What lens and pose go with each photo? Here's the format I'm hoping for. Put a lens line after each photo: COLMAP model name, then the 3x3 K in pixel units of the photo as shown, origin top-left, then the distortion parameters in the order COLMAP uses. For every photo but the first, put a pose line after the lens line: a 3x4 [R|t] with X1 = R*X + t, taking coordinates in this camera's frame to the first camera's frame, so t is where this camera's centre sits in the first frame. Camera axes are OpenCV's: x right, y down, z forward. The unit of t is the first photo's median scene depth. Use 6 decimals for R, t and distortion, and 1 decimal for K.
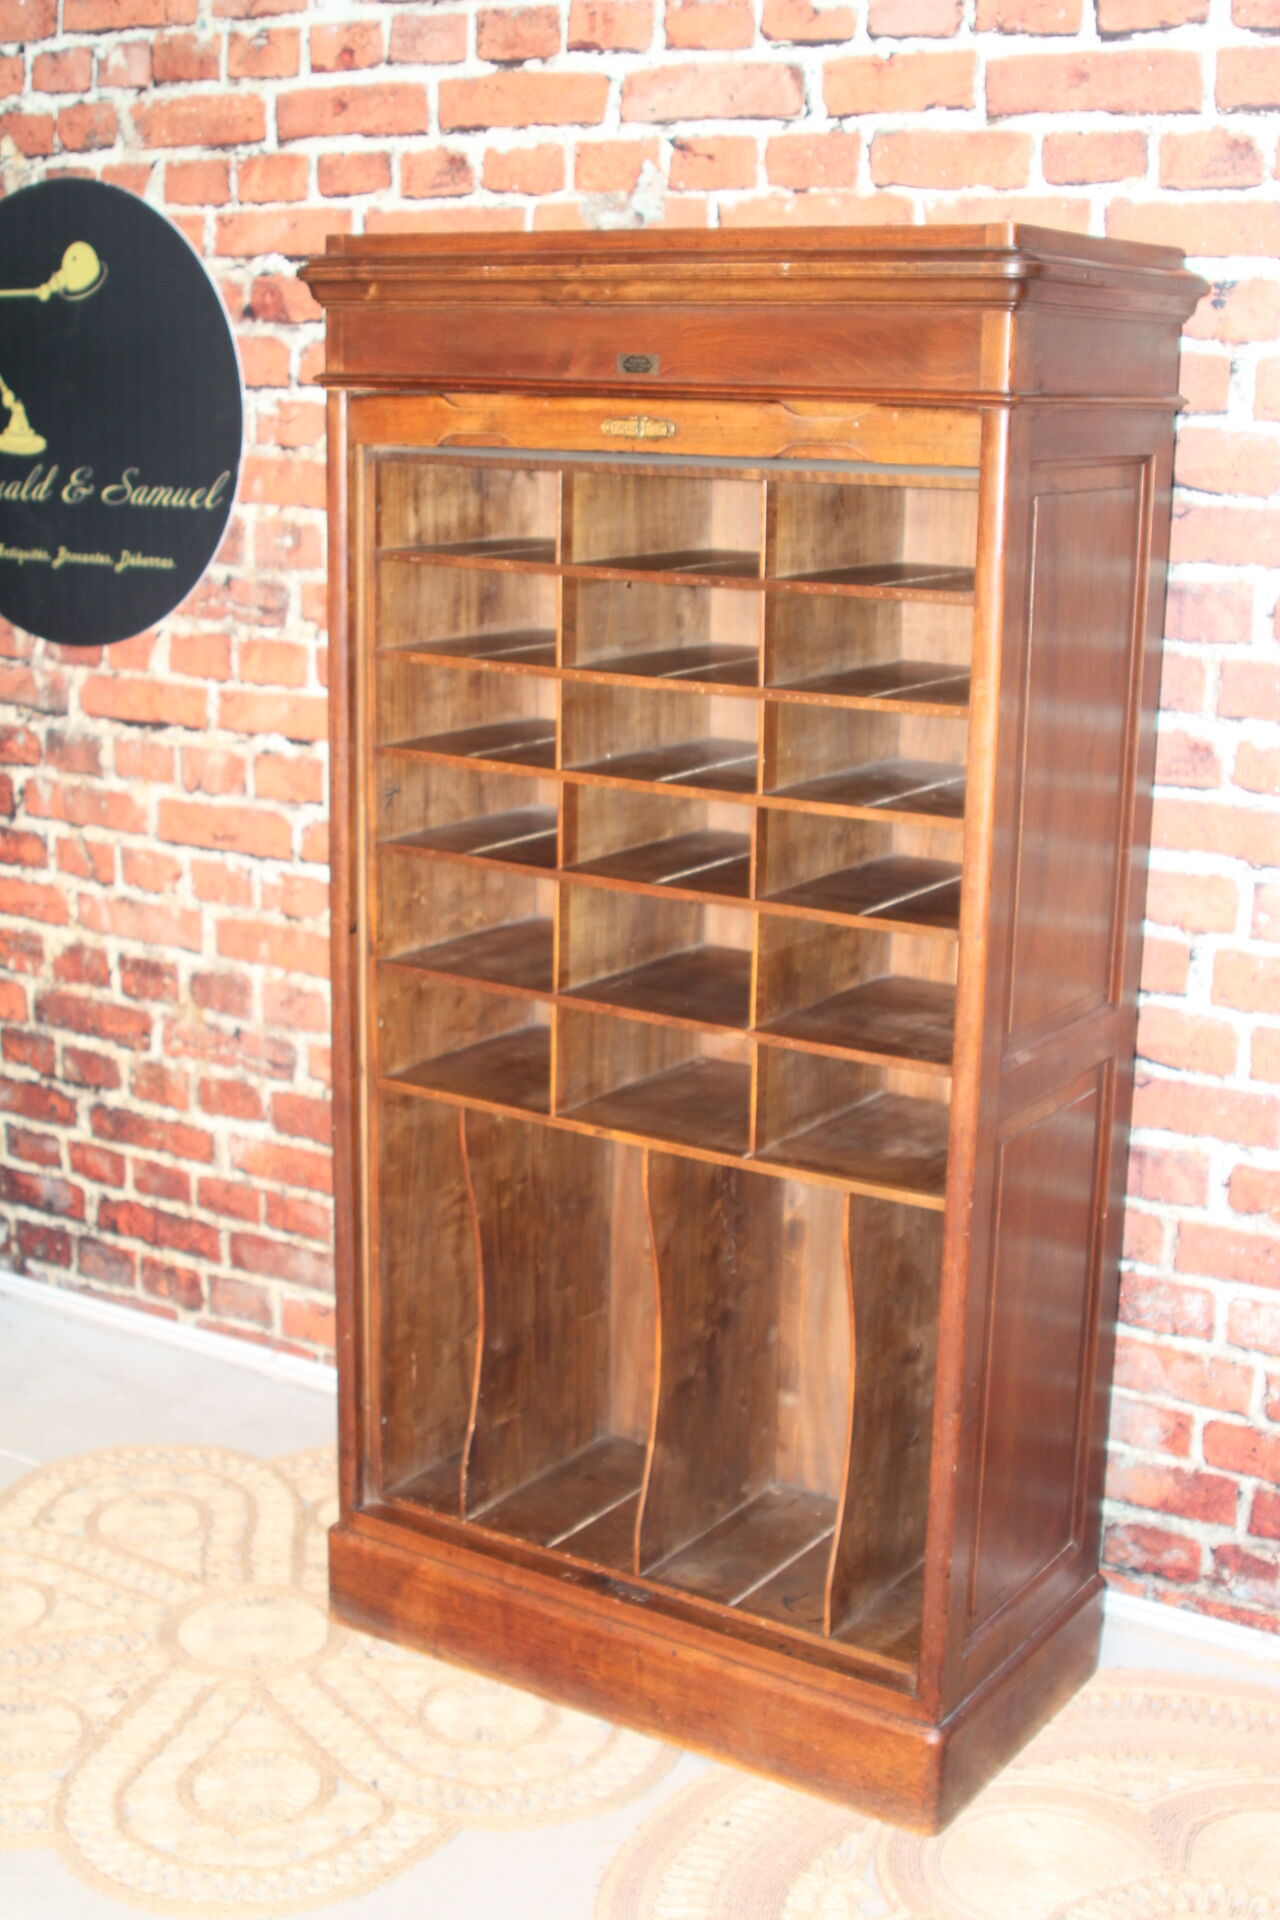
lens RADIAL K [[2432.8, 0, 510.8], [0, 2432.8, 940.7], [0, 0, 1]] dist [-0.122688, 0.000000]
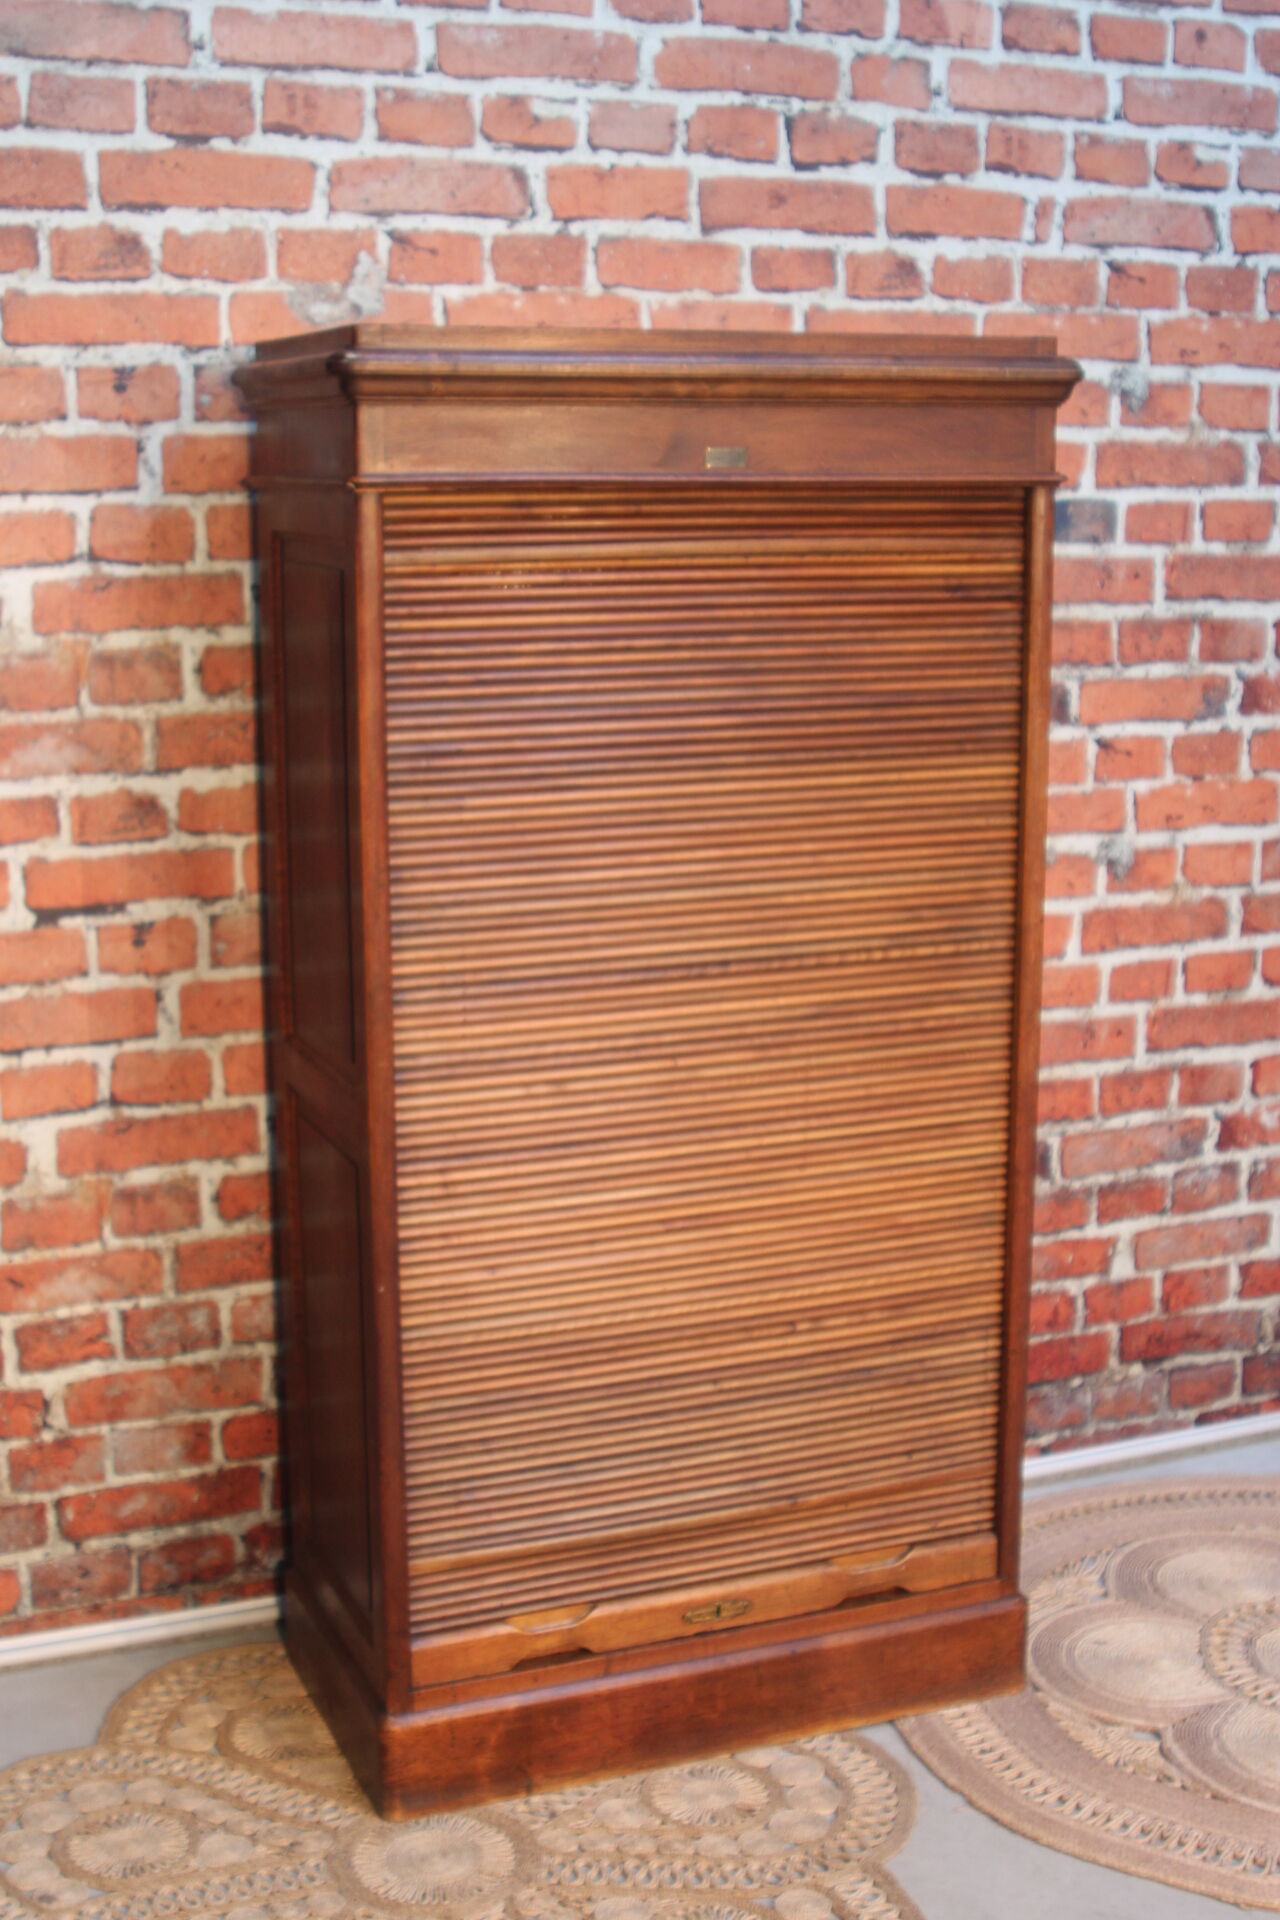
lens RADIAL K [[2286.6, 0, 598.4], [0, 2286.6, 851.8], [0, 0, 1]] dist [-0.111532, 0.000000]
pose [[0.594853, -0.156414, 0.788469, -0.658173], [0.199679, 0.978893, 0.043544, -0.105481], [-0.778638, 0.131539, 0.613531, 0.388261]]
